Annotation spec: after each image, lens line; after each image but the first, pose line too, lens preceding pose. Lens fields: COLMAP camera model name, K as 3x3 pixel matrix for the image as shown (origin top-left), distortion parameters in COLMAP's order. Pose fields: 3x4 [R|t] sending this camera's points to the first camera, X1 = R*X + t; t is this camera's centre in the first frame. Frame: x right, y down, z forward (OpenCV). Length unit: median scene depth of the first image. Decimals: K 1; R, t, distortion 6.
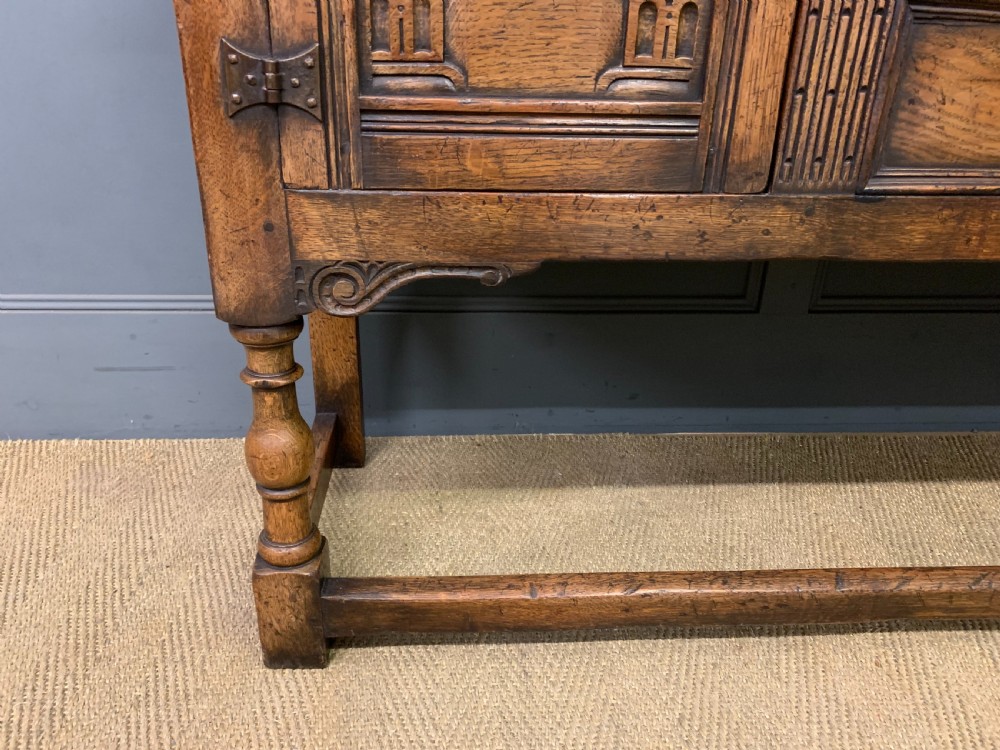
lens RADIAL K [[776.2, 0, 483.0], [0, 776.2, 380.6], [0, 0, 1]] dist [0.070657, -0.103032]
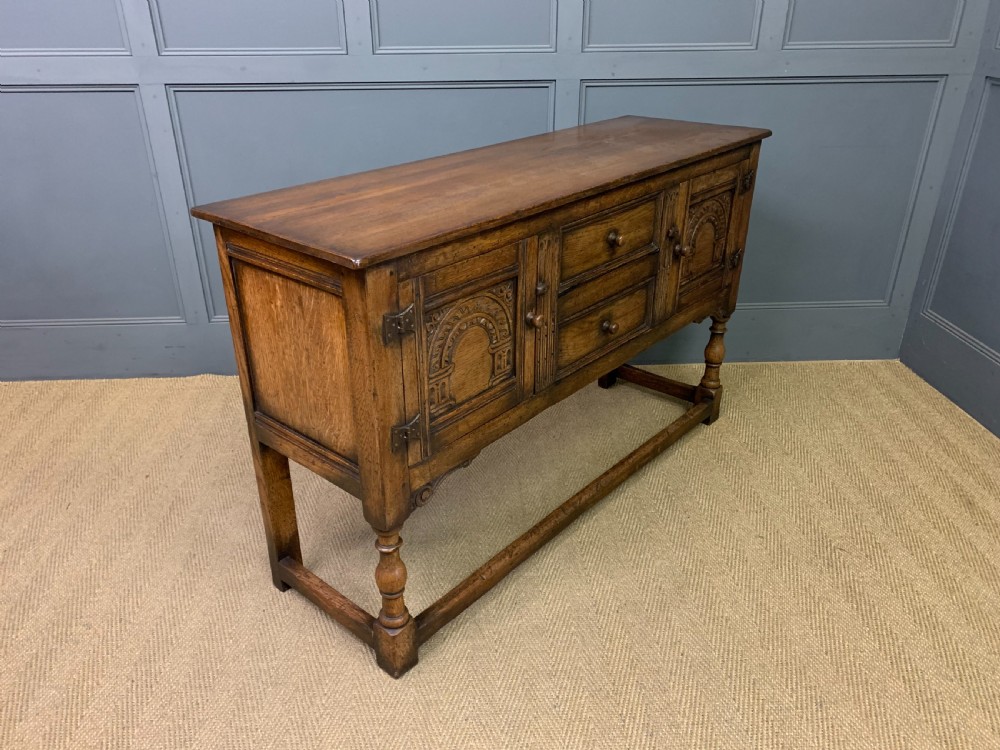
lens RADIAL K [[777.4, 0, 497.6], [0, 777.4, 381.9], [0, 0, 1]] dist [0.017284, -0.001561]
pose [[0.692650, -0.346635, 0.632518, -1.417292], [0.314996, 0.934274, 0.167063, -0.771106], [-0.648855, 0.083524, 0.756314, -0.966474]]
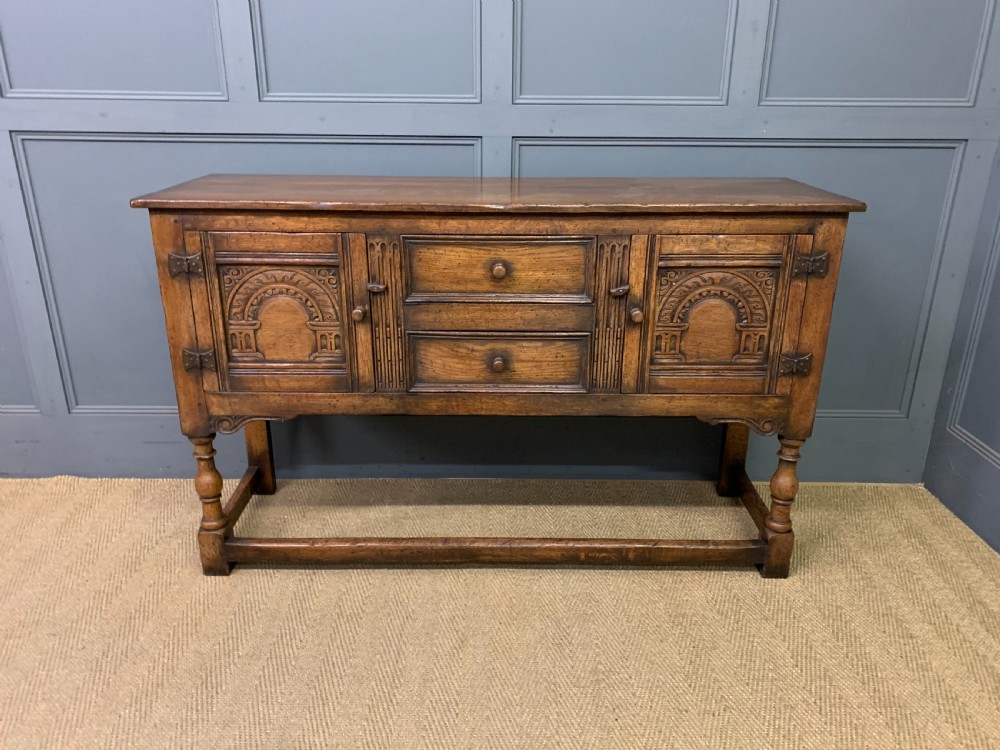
lens RADIAL K [[775.8, 0, 501.6], [0, 775.8, 363.5], [0, 0, 1]] dist [0.024722, -0.006769]
pose [[0.998946, 0.006008, -0.045499, 0.939459], [-0.009570, 0.996871, -0.078469, -0.127670], [0.044885, 0.078822, 0.995878, -1.765304]]
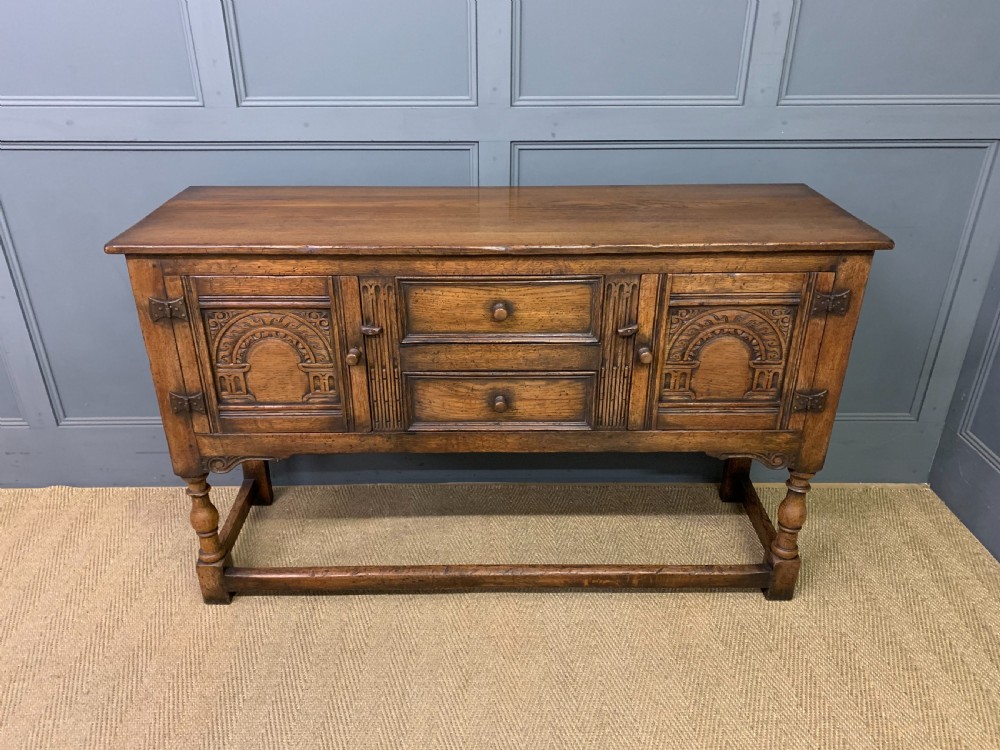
lens RADIAL K [[778.0, 0, 494.1], [0, 778.0, 368.8], [0, 0, 1]] dist [0.021224, -0.004499]
pose [[0.998995, 0.001415, -0.044797, 0.901583], [0.000340, 0.999234, 0.039135, -0.561318], [0.044818, -0.039111, 0.998229, -1.662367]]
